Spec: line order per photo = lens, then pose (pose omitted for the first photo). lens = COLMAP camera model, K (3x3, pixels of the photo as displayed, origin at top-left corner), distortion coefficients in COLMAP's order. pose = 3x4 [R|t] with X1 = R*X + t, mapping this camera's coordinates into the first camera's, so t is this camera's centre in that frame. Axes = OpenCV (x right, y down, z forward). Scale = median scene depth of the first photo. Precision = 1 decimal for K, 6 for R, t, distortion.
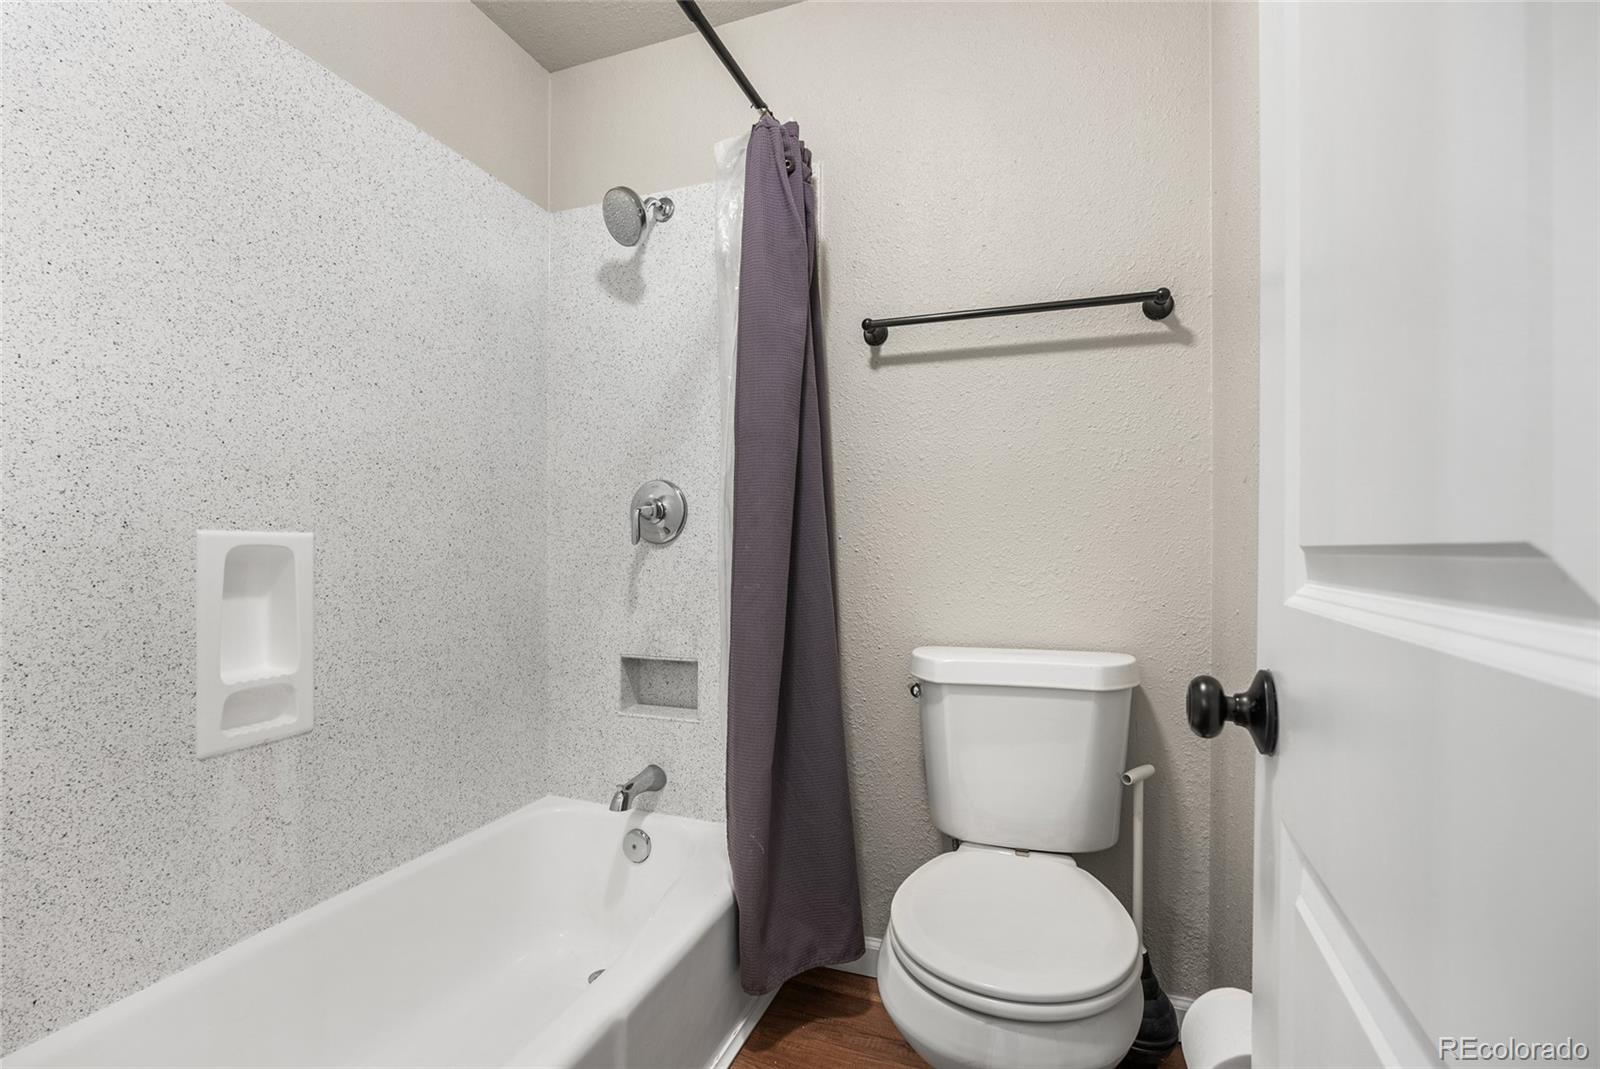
lens RADIAL K [[721.7, 0, 799.8], [0, 721.7, 542.7], [0, 0, 1]] dist [-0.001223, 0.001943]
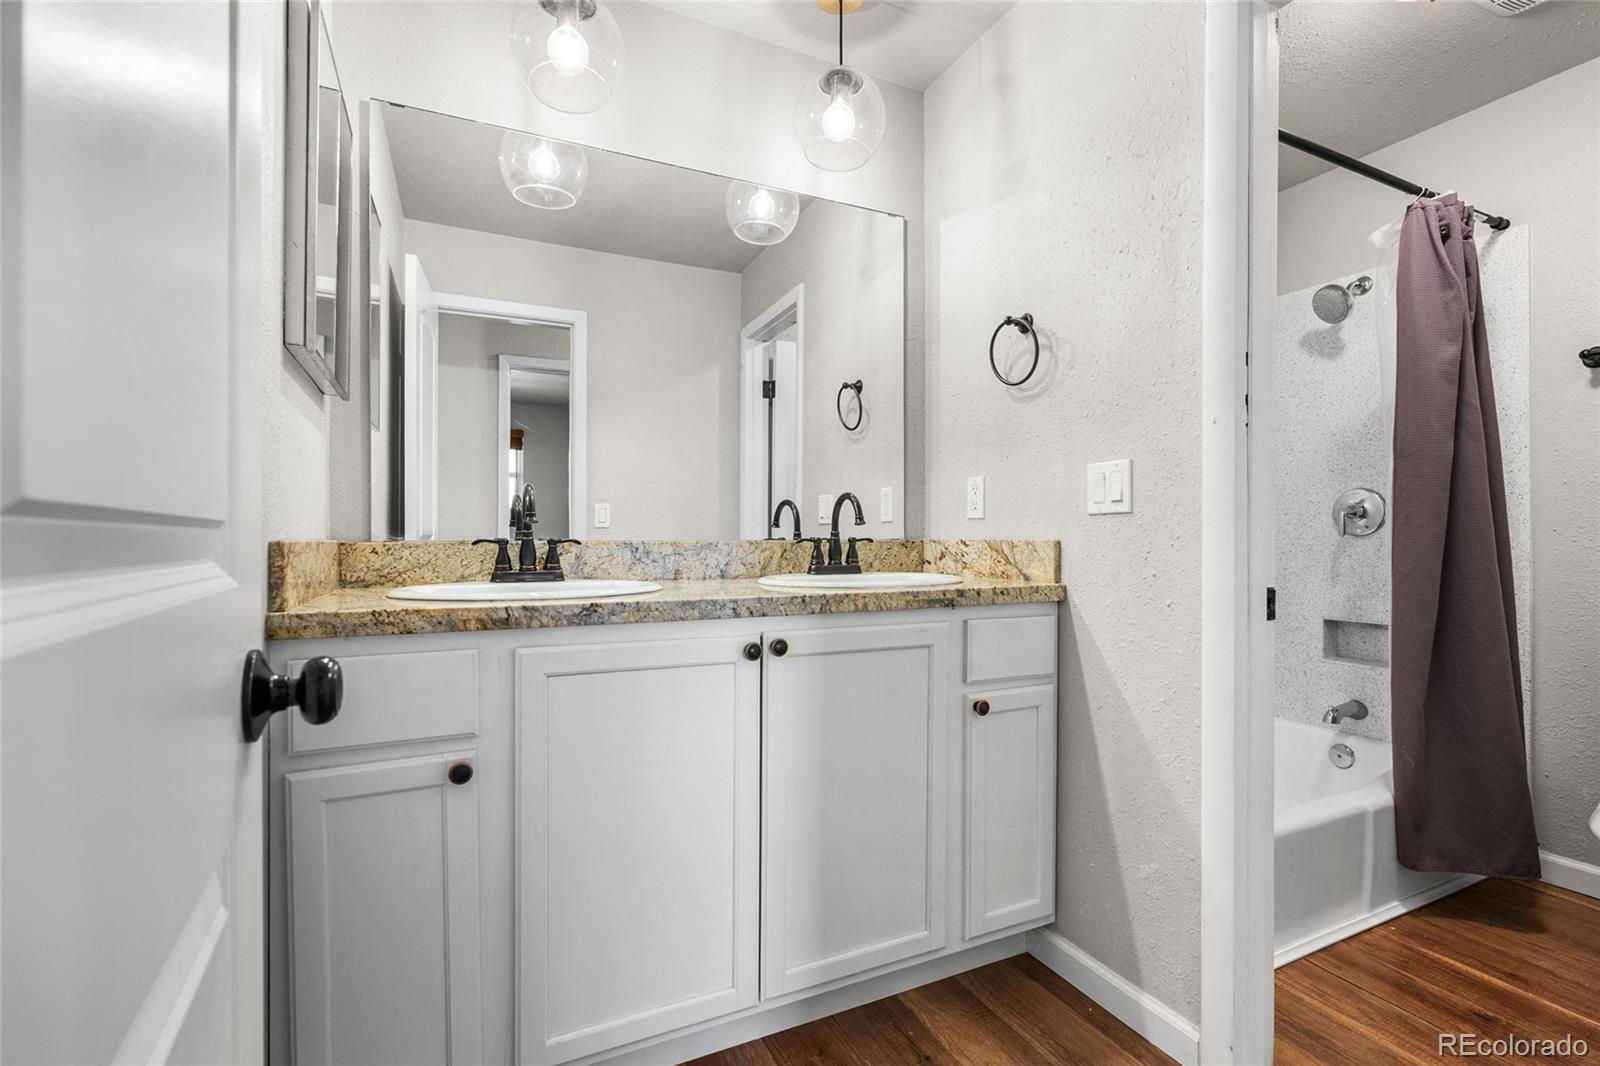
lens RADIAL K [[721.7, 0, 796.3], [0, 721.7, 541.5], [0, 0, 1]] dist [-0.001223, 0.001943]
pose [[0.716618, -0.005470, -0.697444, -0.009557], [0.015557, 0.999846, 0.008143, -0.015429], [0.697292, -0.016685, 0.716593, -0.691339]]
